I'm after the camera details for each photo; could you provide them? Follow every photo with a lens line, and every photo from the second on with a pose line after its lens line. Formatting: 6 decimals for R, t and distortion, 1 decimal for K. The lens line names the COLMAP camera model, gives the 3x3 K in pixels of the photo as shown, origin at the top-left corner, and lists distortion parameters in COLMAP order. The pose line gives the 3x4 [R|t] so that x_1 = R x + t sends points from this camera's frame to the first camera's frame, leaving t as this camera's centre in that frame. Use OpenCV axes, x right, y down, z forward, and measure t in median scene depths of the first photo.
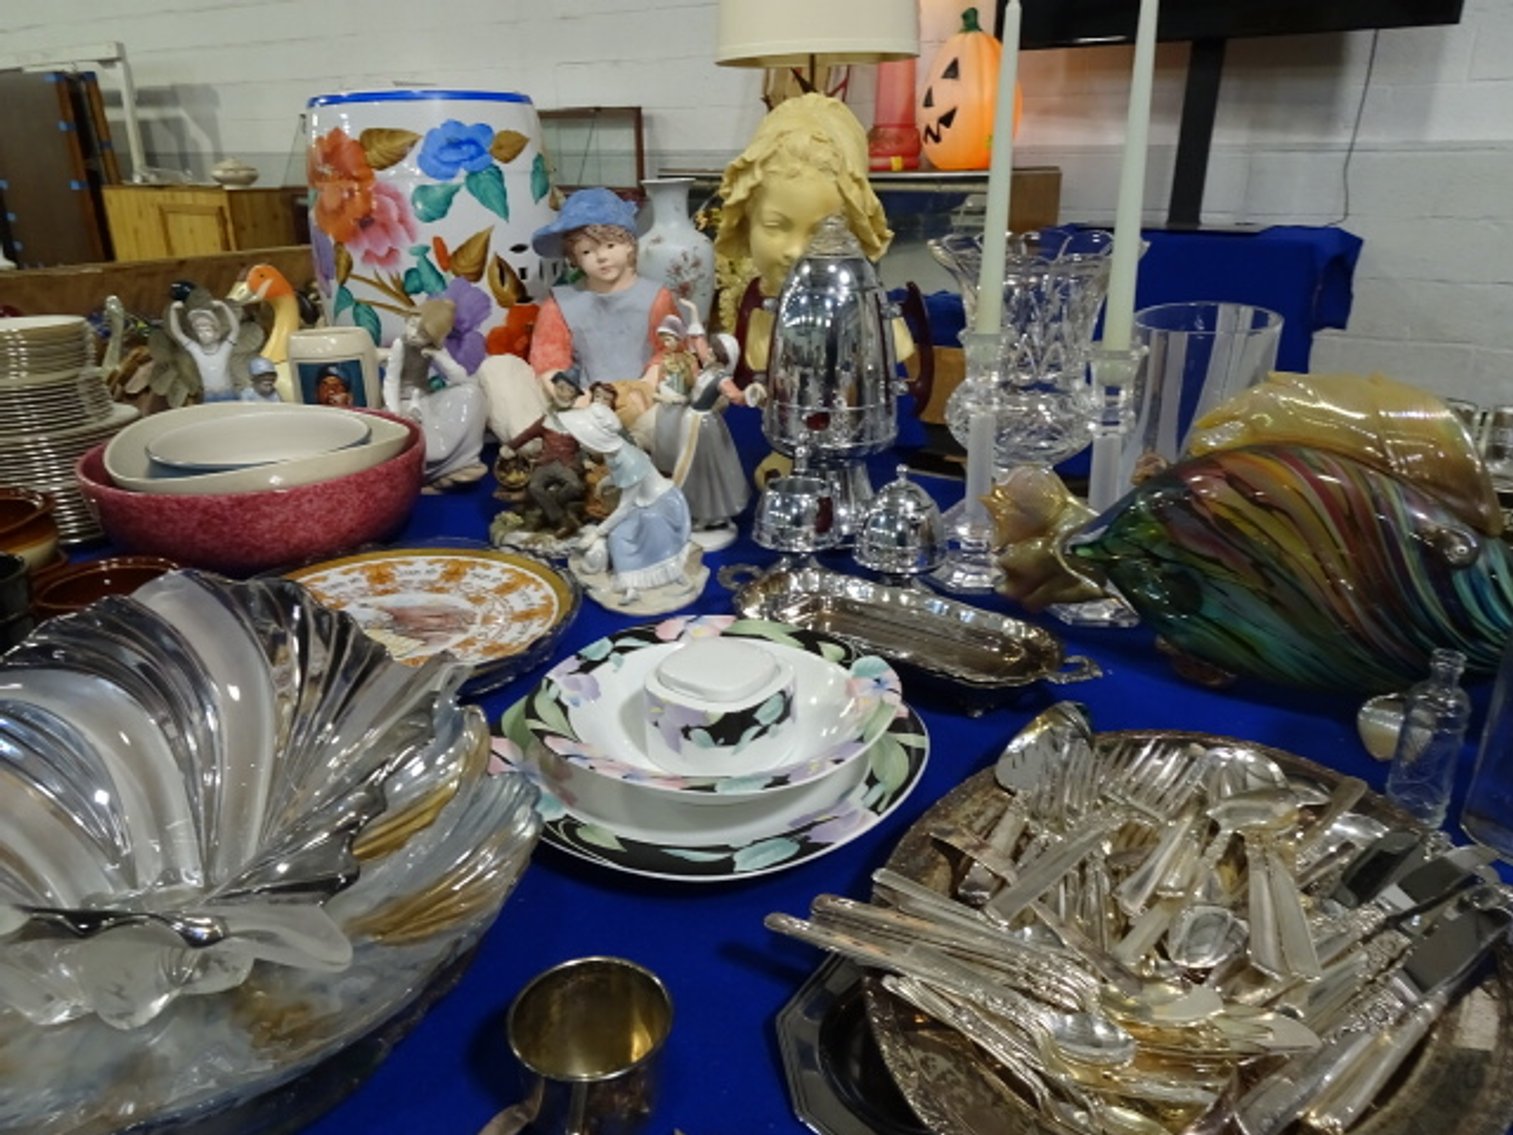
lens RADIAL K [[1087.1, 0, 756.5], [0, 1087.1, 567.5], [0, 0, 1]] dist [0.015697, -0.005747]
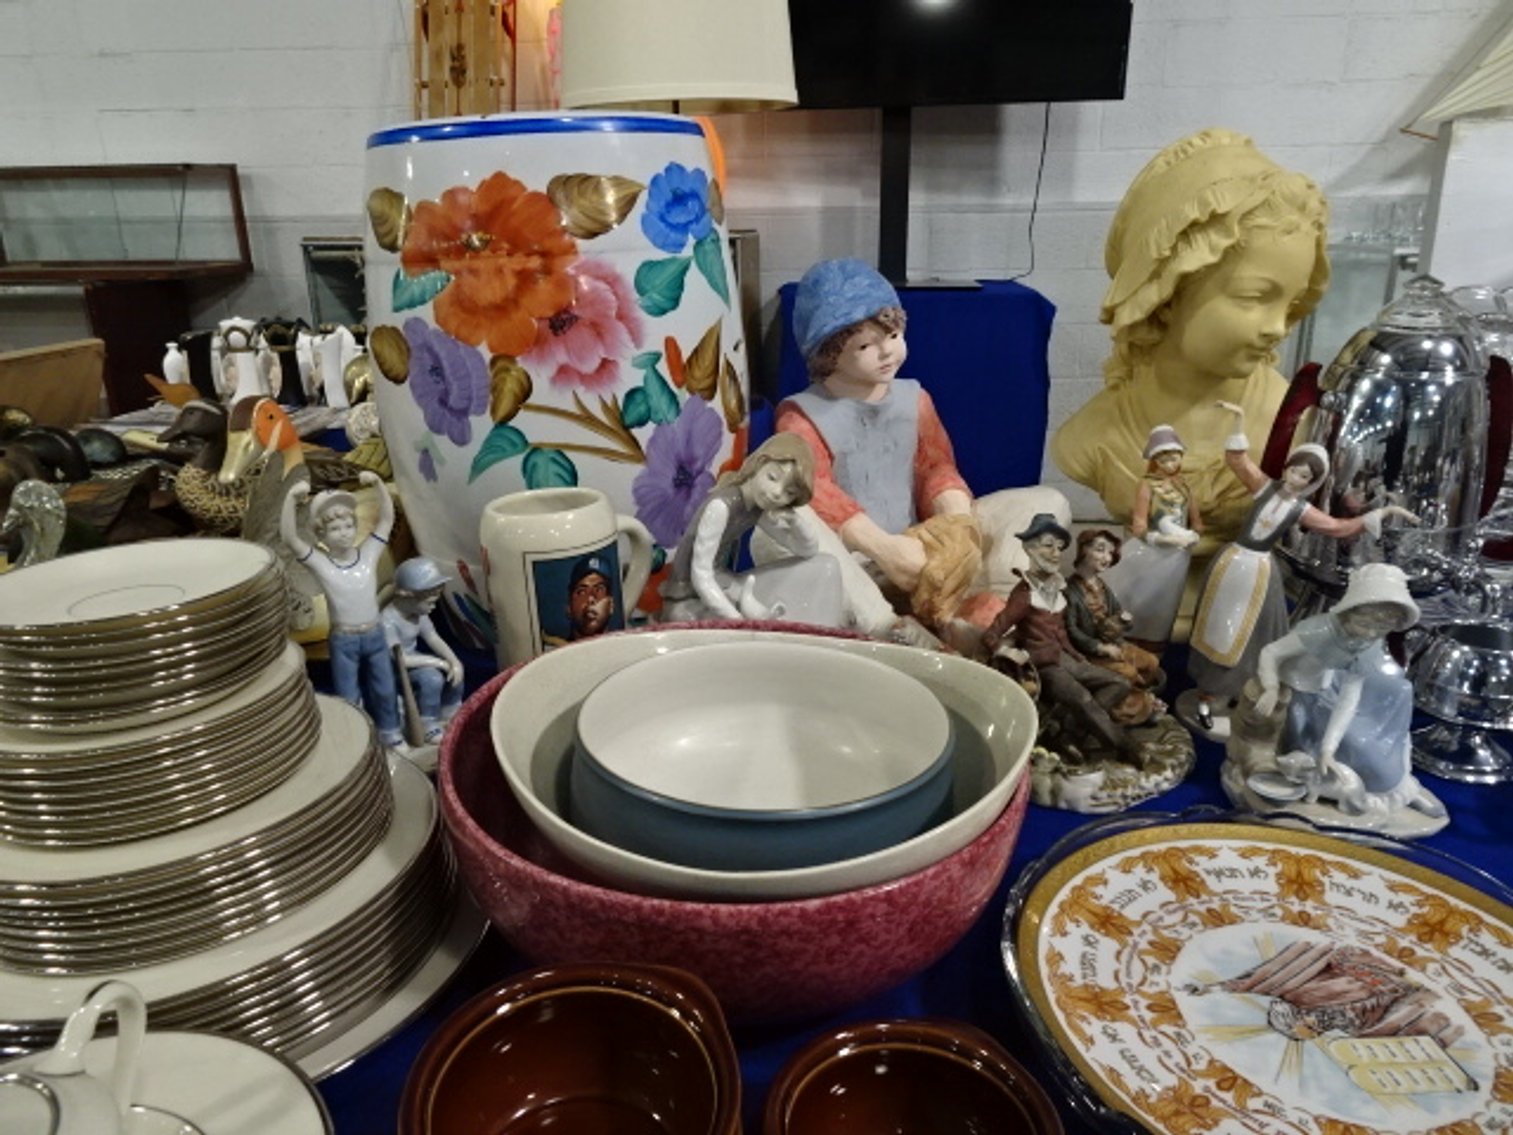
lens RADIAL K [[1087.1, 0, 756.5], [0, 1087.1, 567.5], [0, 0, 1]] dist [0.015697, -0.005747]
pose [[0.889961, -0.148491, 0.431184, -0.543575], [0.171597, 0.985054, -0.014943, -0.147478], [-0.422520, 0.087289, 0.902140, 0.398000]]
